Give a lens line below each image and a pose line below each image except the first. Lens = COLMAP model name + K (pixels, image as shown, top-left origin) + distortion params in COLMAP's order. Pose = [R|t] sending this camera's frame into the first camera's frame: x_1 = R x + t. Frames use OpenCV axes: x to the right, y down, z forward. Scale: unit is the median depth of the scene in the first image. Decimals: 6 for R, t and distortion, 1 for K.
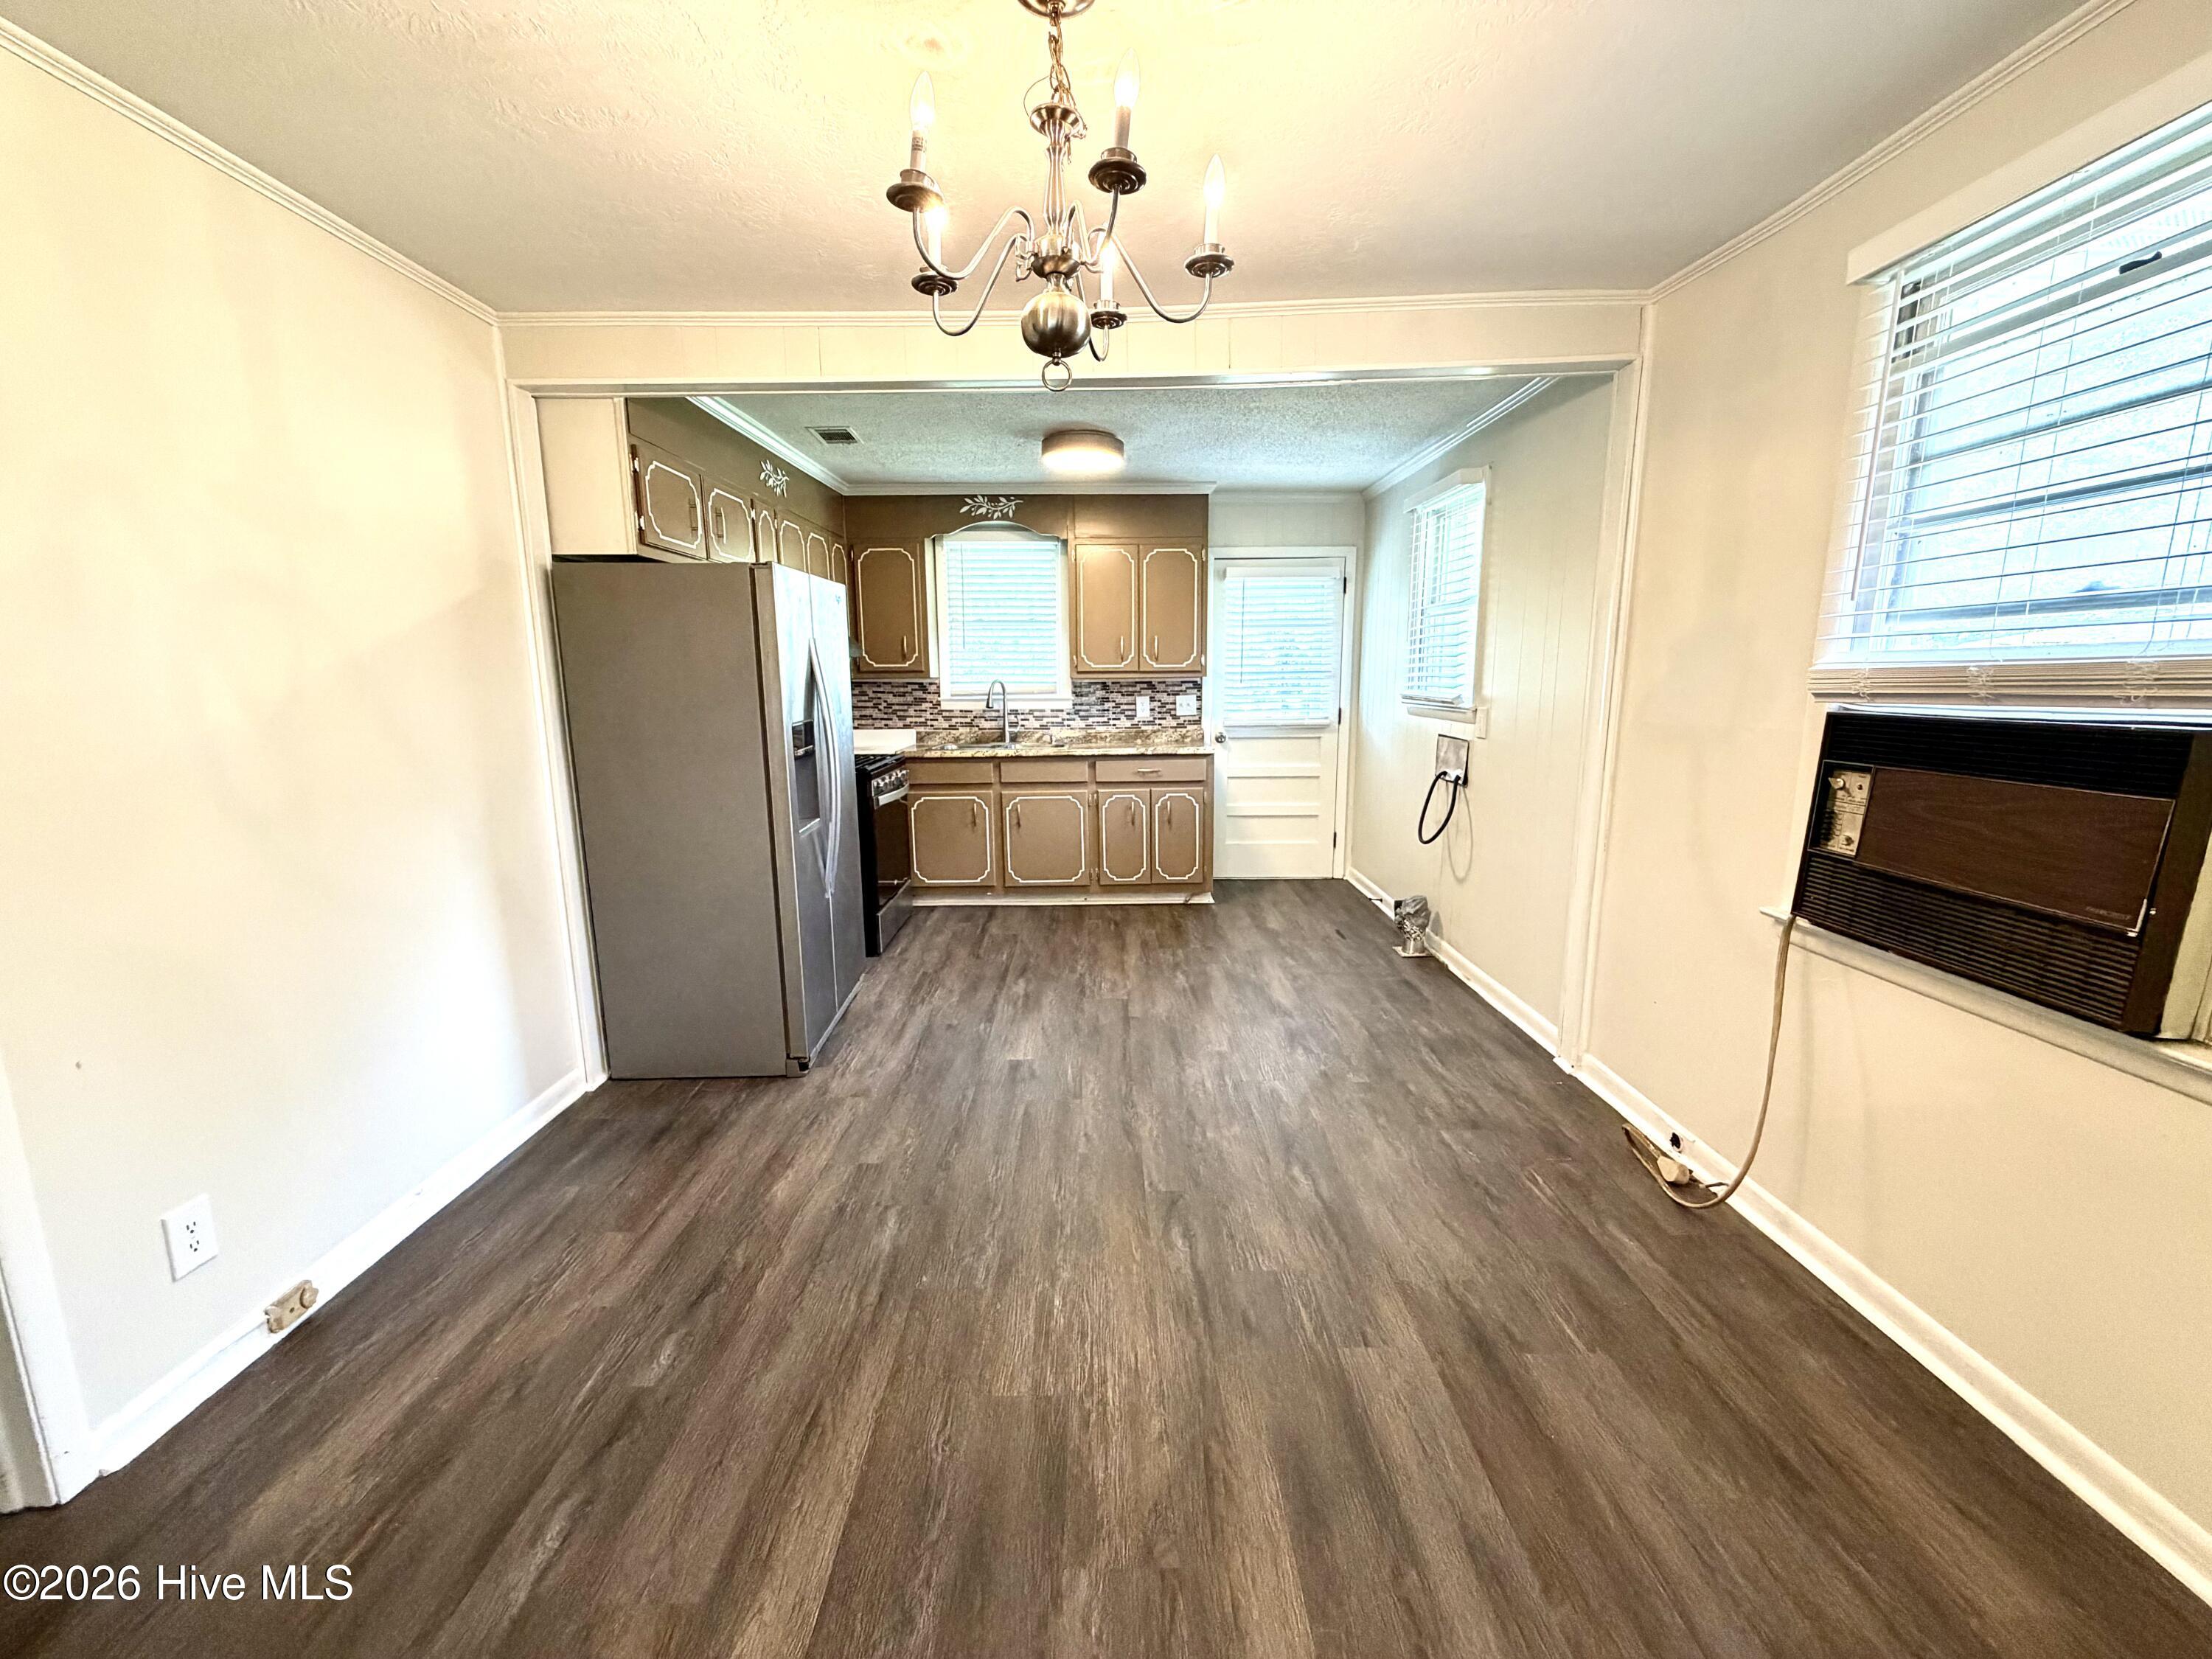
lens RADIAL K [[884.1, 0, 1098.3], [0, 884.1, 835.9], [0, 0, 1]] dist [0.001318, -0.000034]
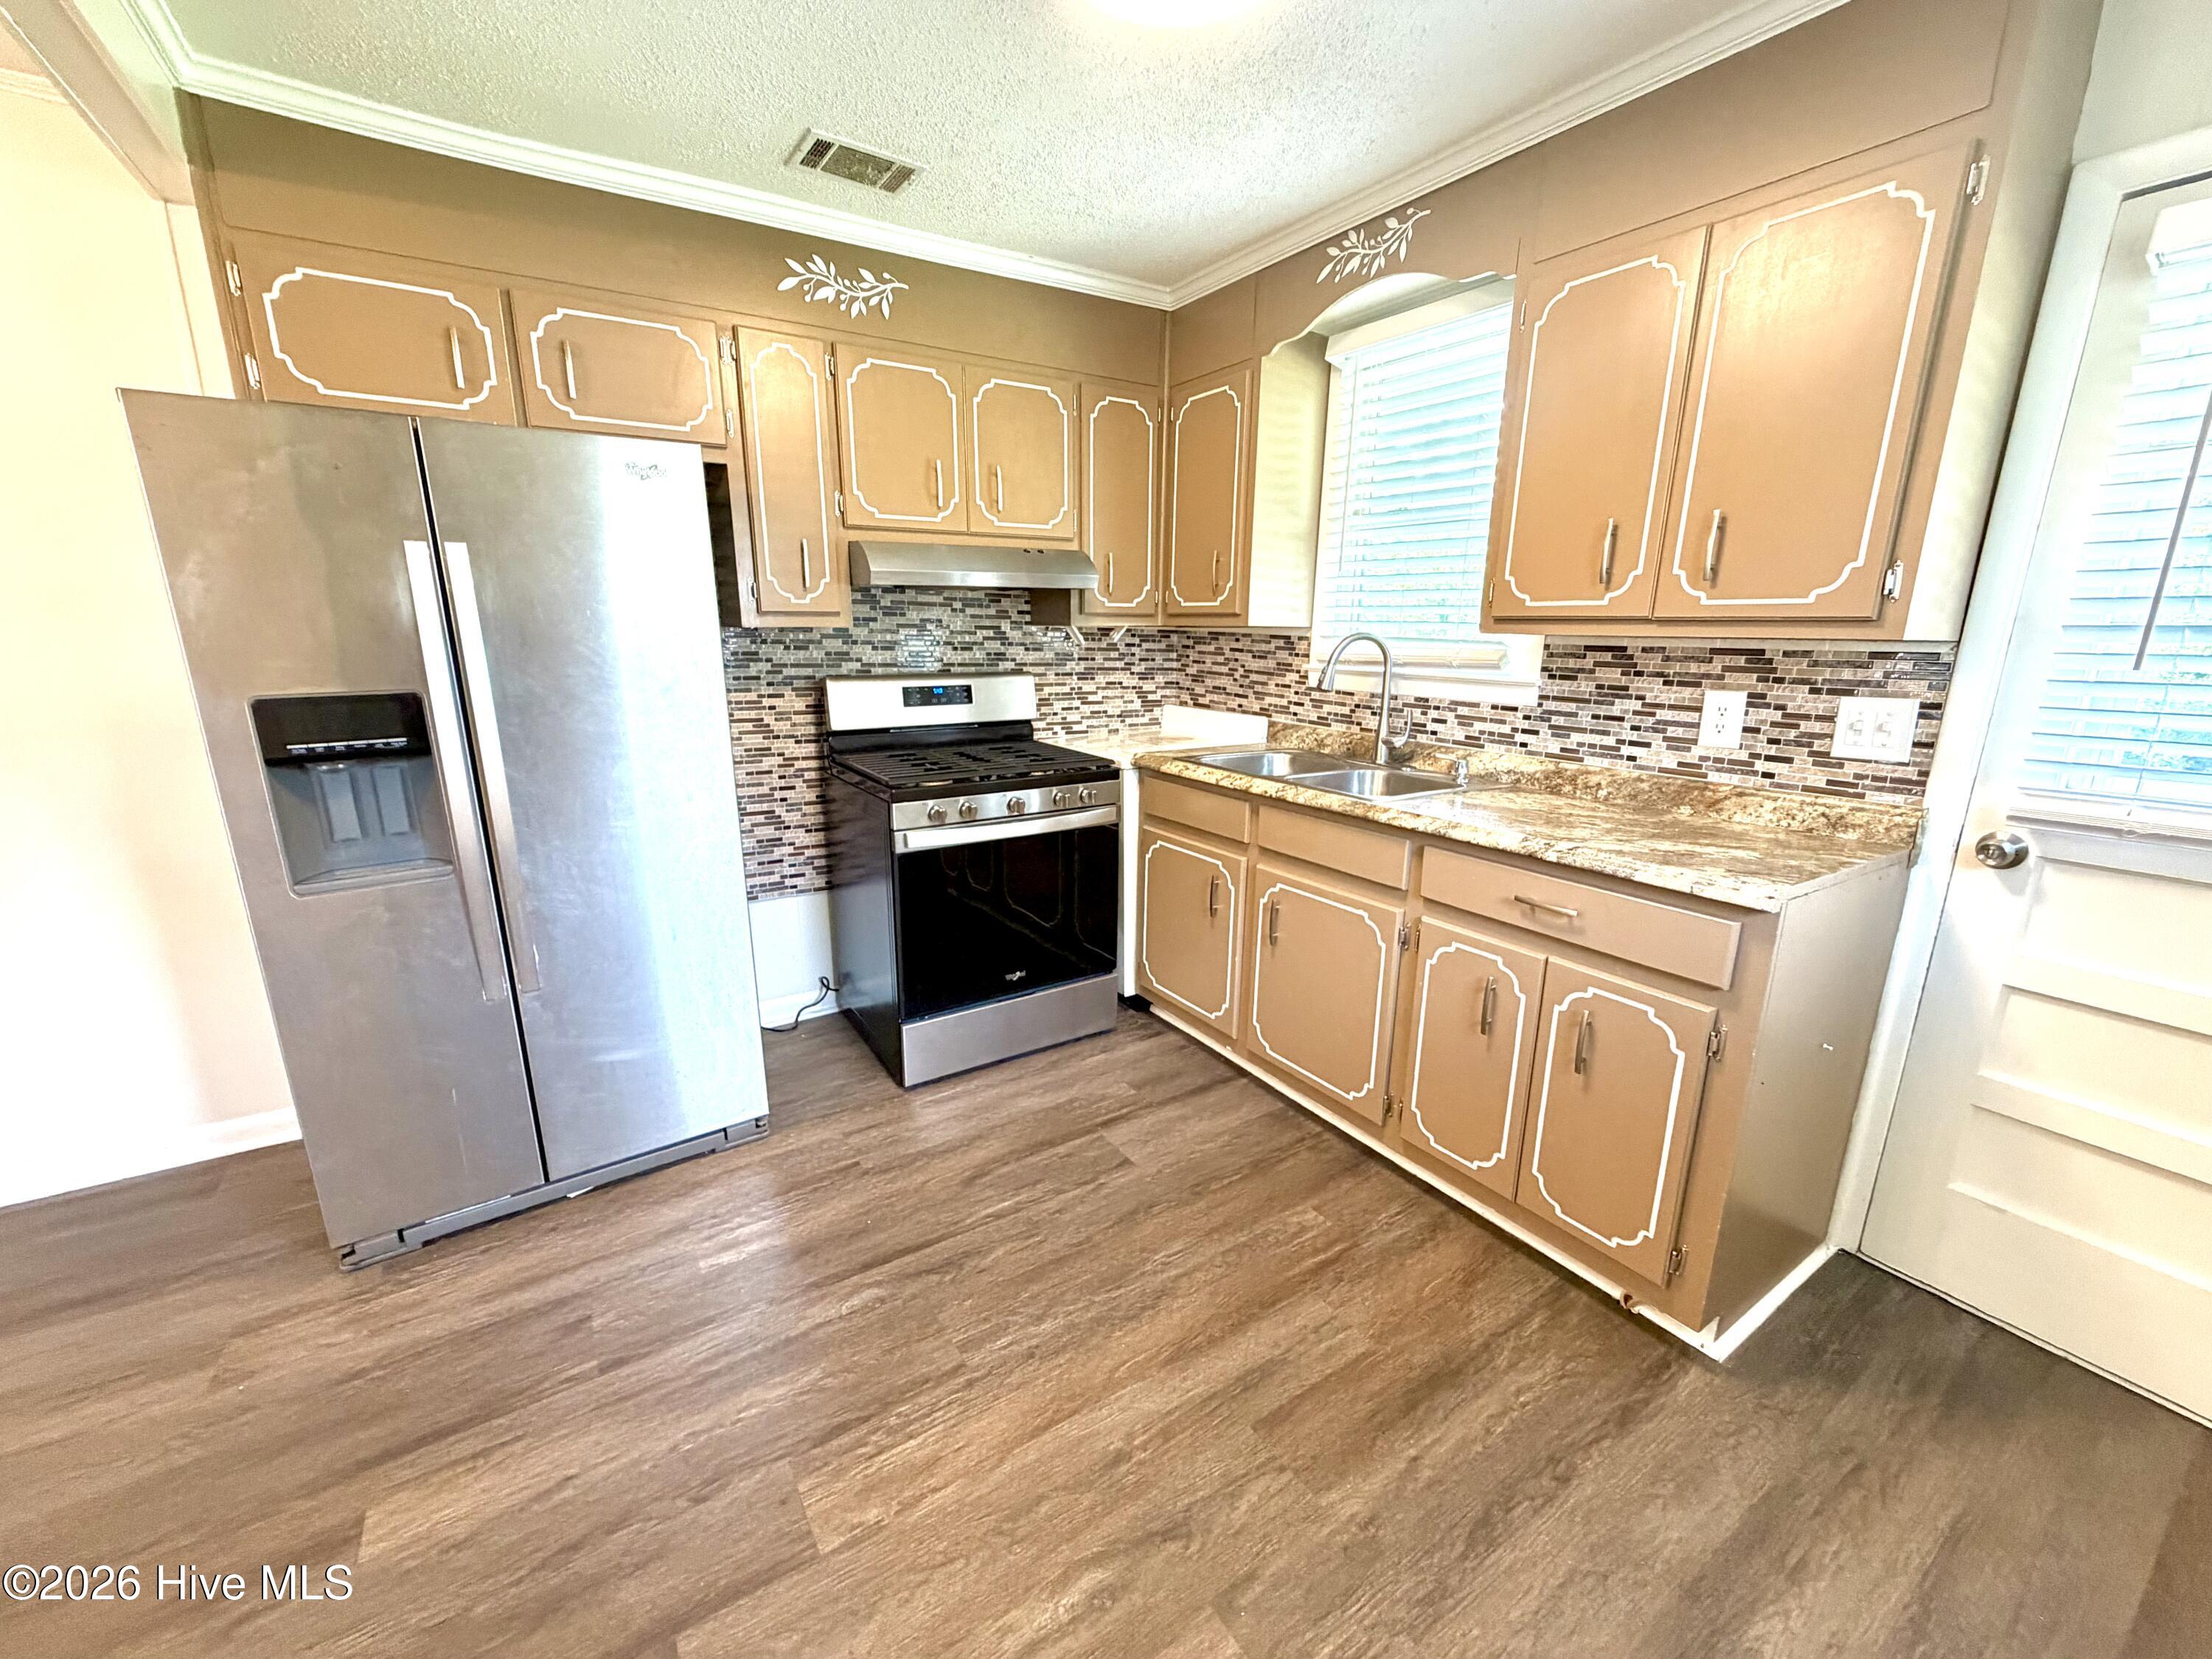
lens RADIAL K [[884.1, 0, 1101.0], [0, 884.1, 833.9], [0, 0, 1]] dist [0.001318, -0.000034]
pose [[0.544705, 0.207644, -0.812515, 0.236068], [-0.164404, 0.976502, 0.139337, -0.119803], [0.822355, 0.057683, 0.566043, 0.649251]]
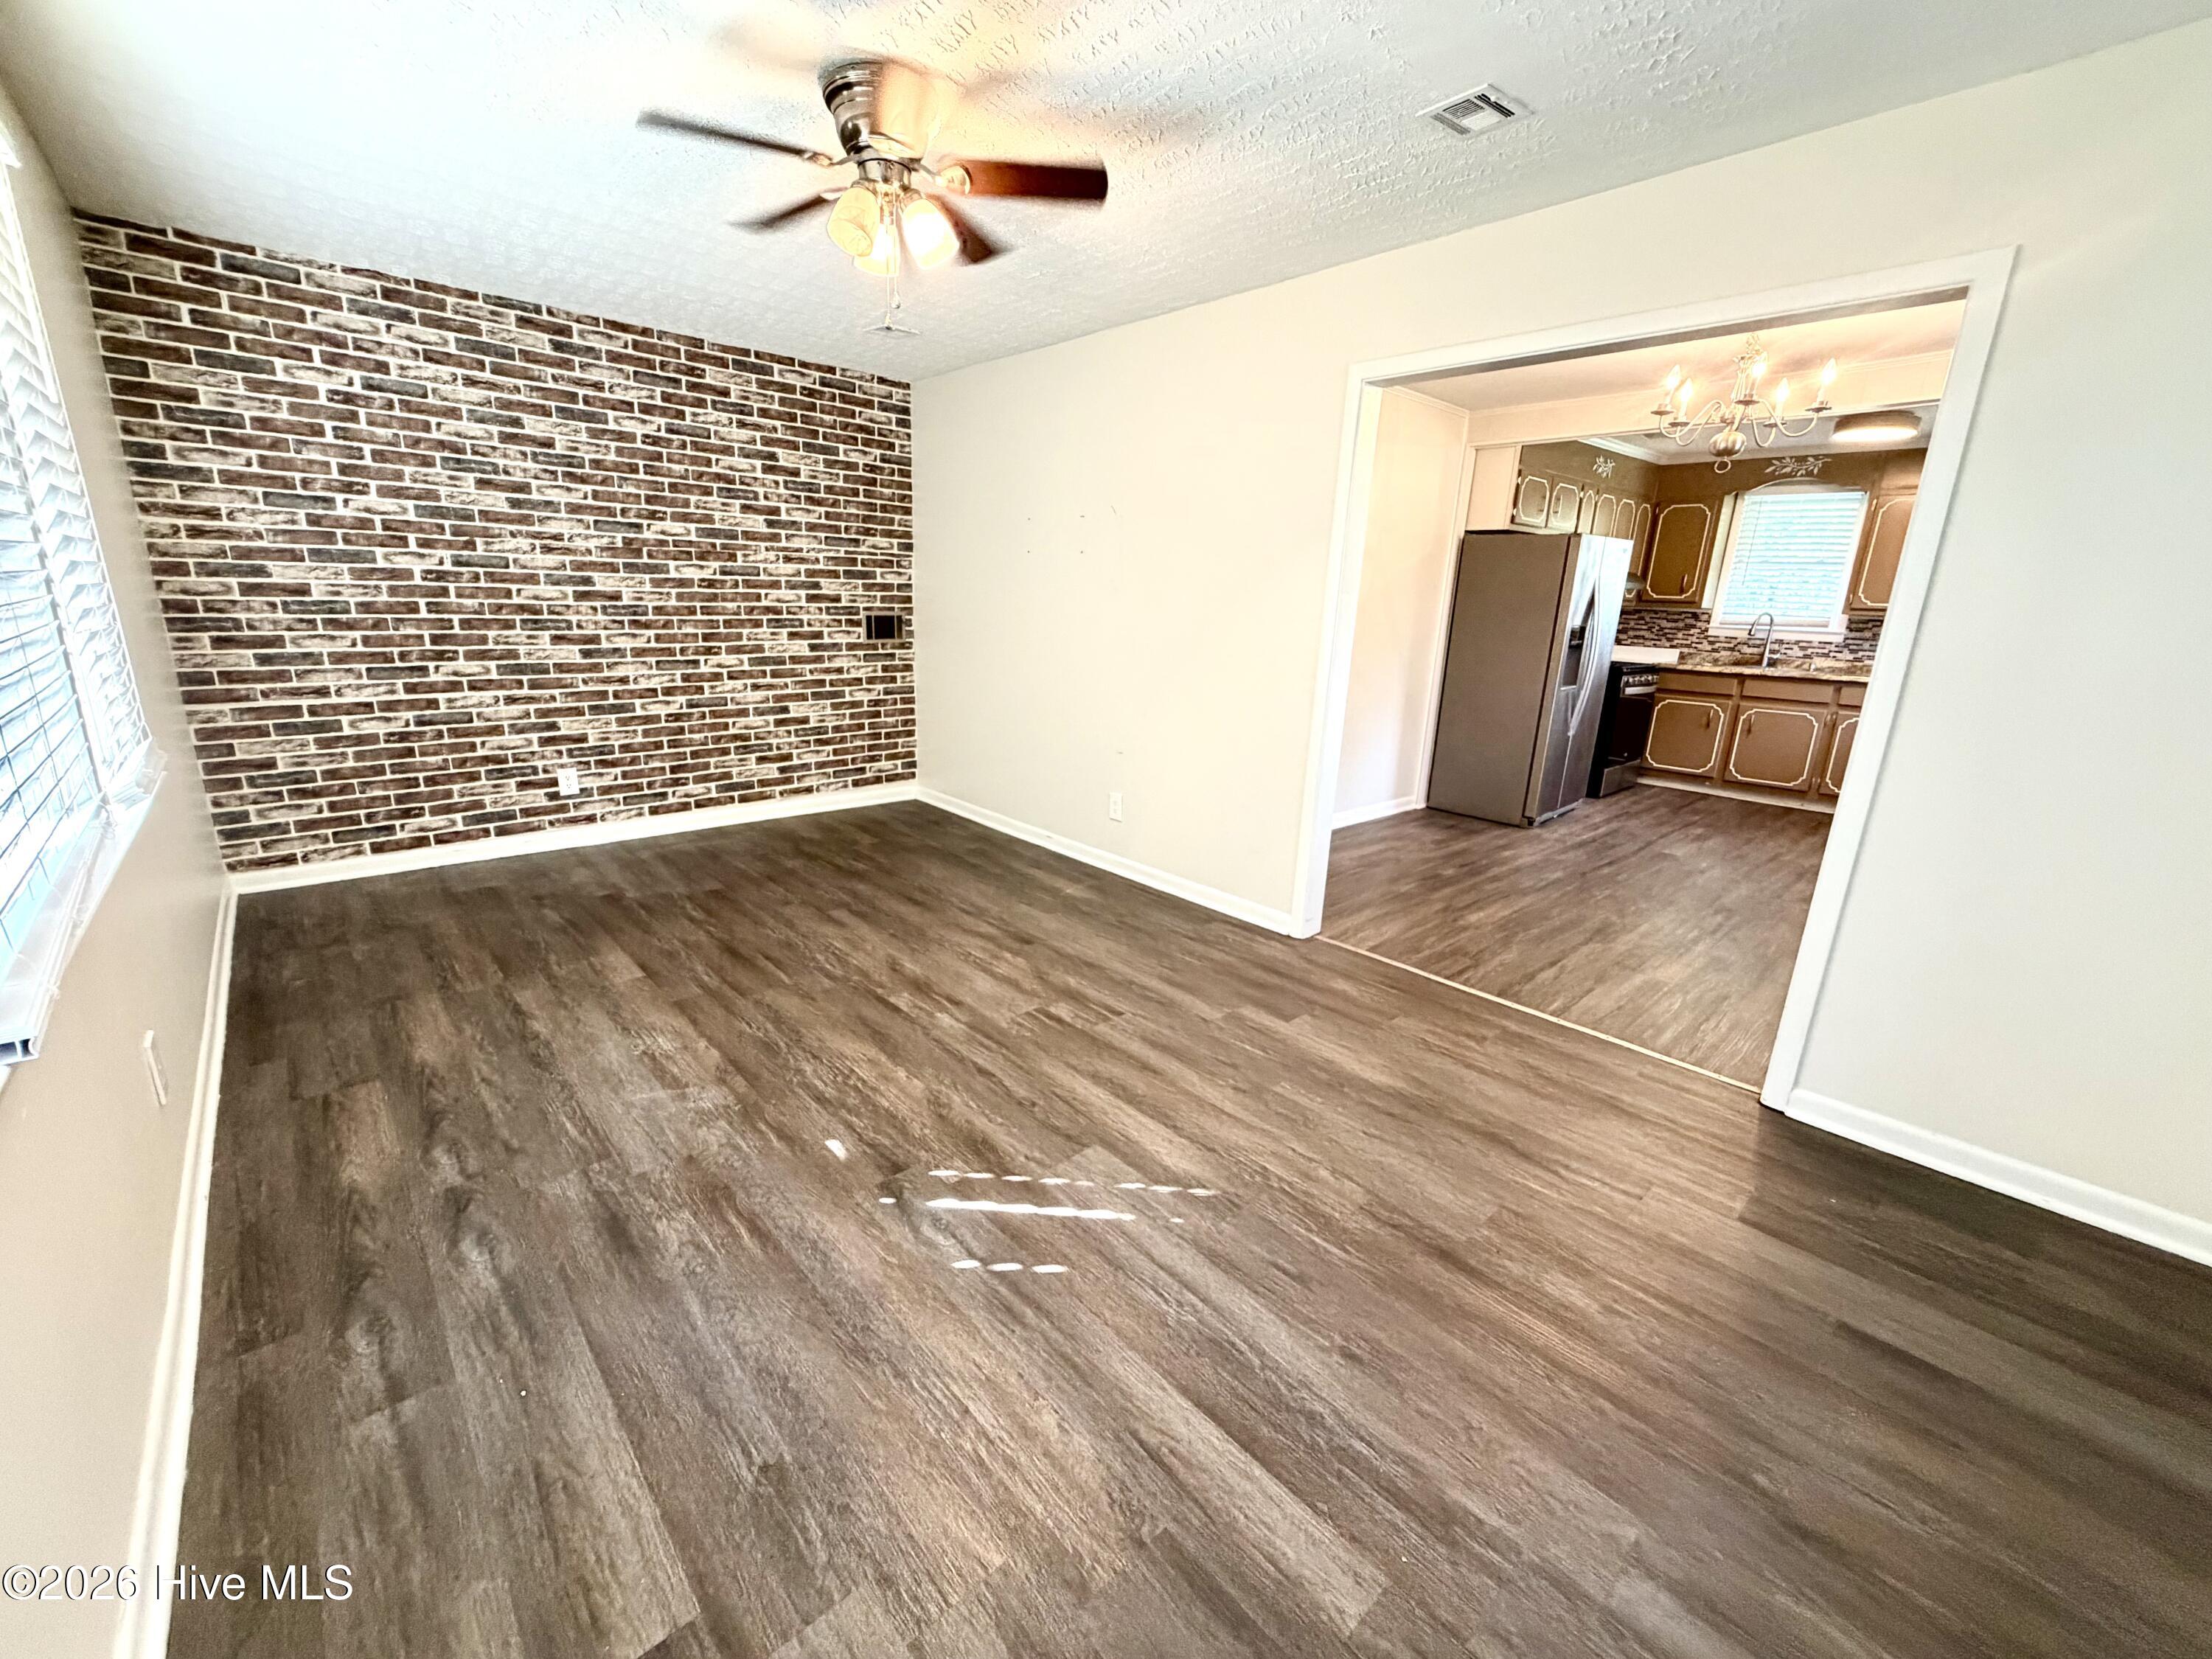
lens RADIAL K [[884.1, 0, 1100.2], [0, 884.1, 832.2], [0, 0, 1]] dist [0.001318, -0.000034]
pose [[0.673155, 0.225946, -0.704138, 0.200913], [-0.174639, 0.973819, 0.145526, 0.102561], [0.718584, 0.025008, 0.694990, -0.504462]]
